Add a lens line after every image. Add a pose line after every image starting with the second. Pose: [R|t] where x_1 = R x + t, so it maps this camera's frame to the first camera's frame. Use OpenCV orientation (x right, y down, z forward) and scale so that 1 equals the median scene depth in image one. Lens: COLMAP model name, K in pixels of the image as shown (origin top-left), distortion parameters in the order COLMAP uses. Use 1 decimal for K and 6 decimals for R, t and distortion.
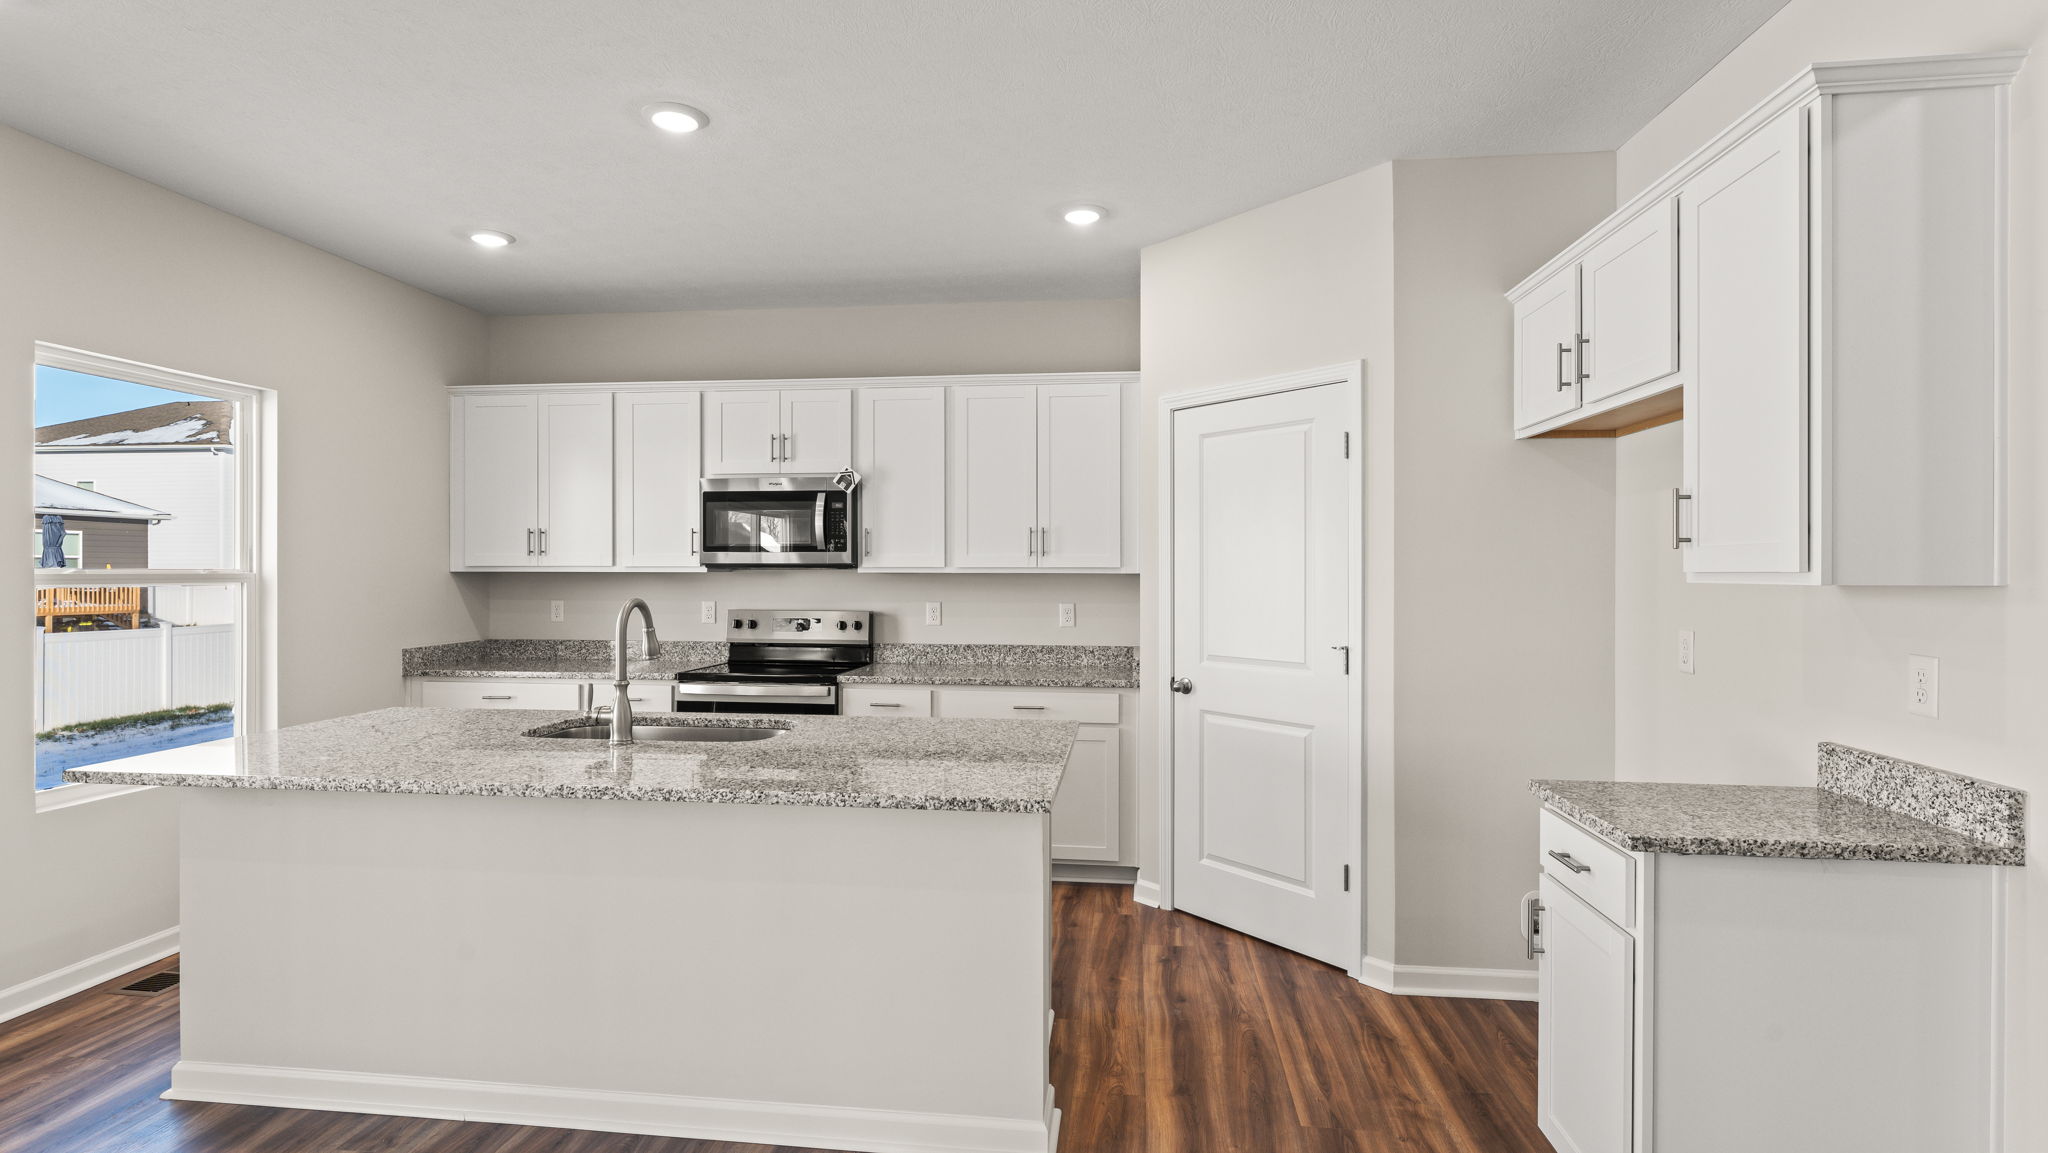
lens RADIAL K [[1006.5, 0, 991.1], [0, 1006.5, 576.3], [0, 0, 1]] dist [0.000179, -0.000025]
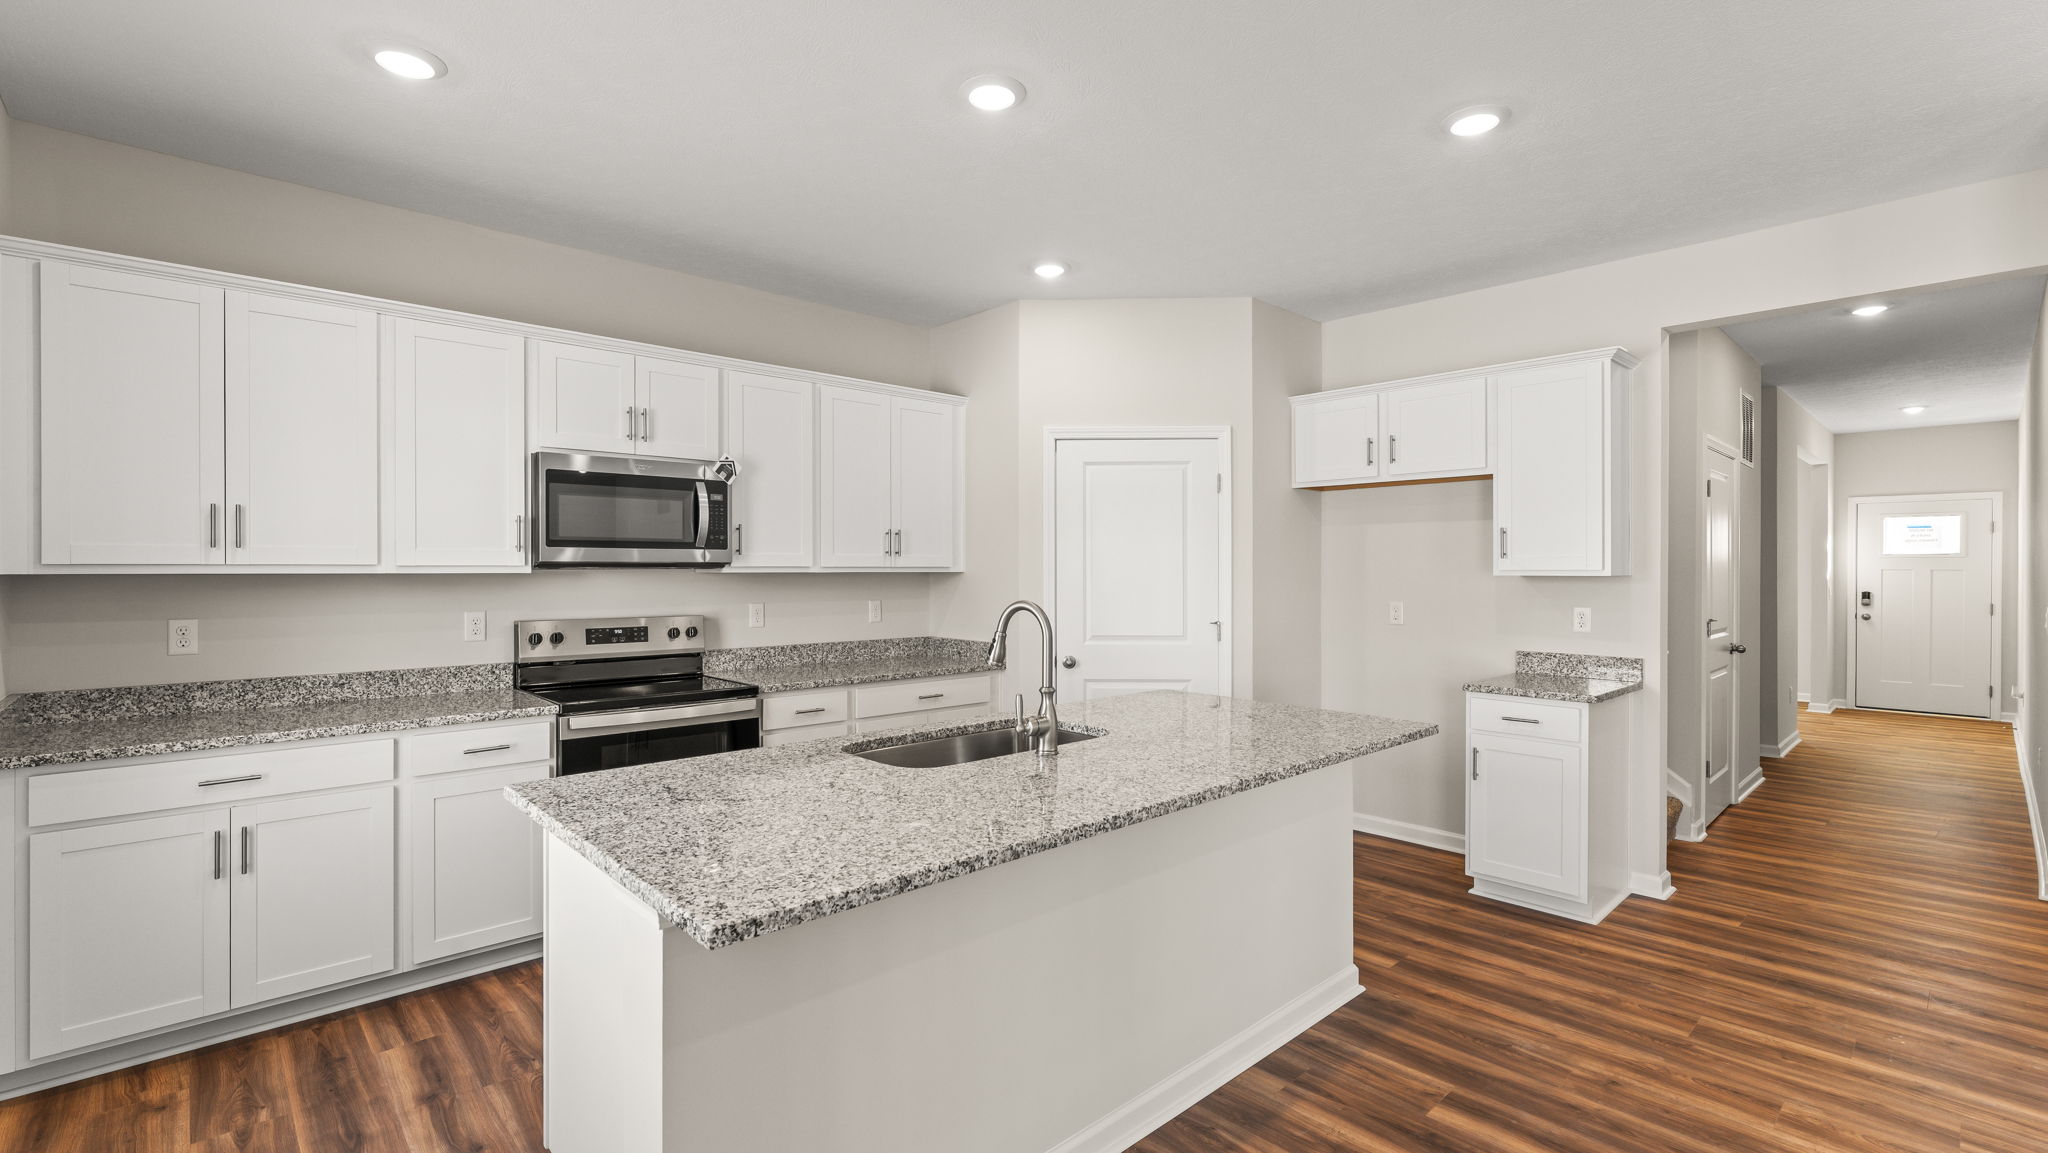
lens RADIAL K [[917.3, 0, 1026.5], [0, 917.3, 570.1], [0, 0, 1]] dist [0.000015, 0.000201]
pose [[0.631941, -0.002272, 0.775013, -0.592066], [0.005584, 0.999983, -0.001622, -0.002892], [-0.774997, 0.005353, 0.631943, 0.264441]]
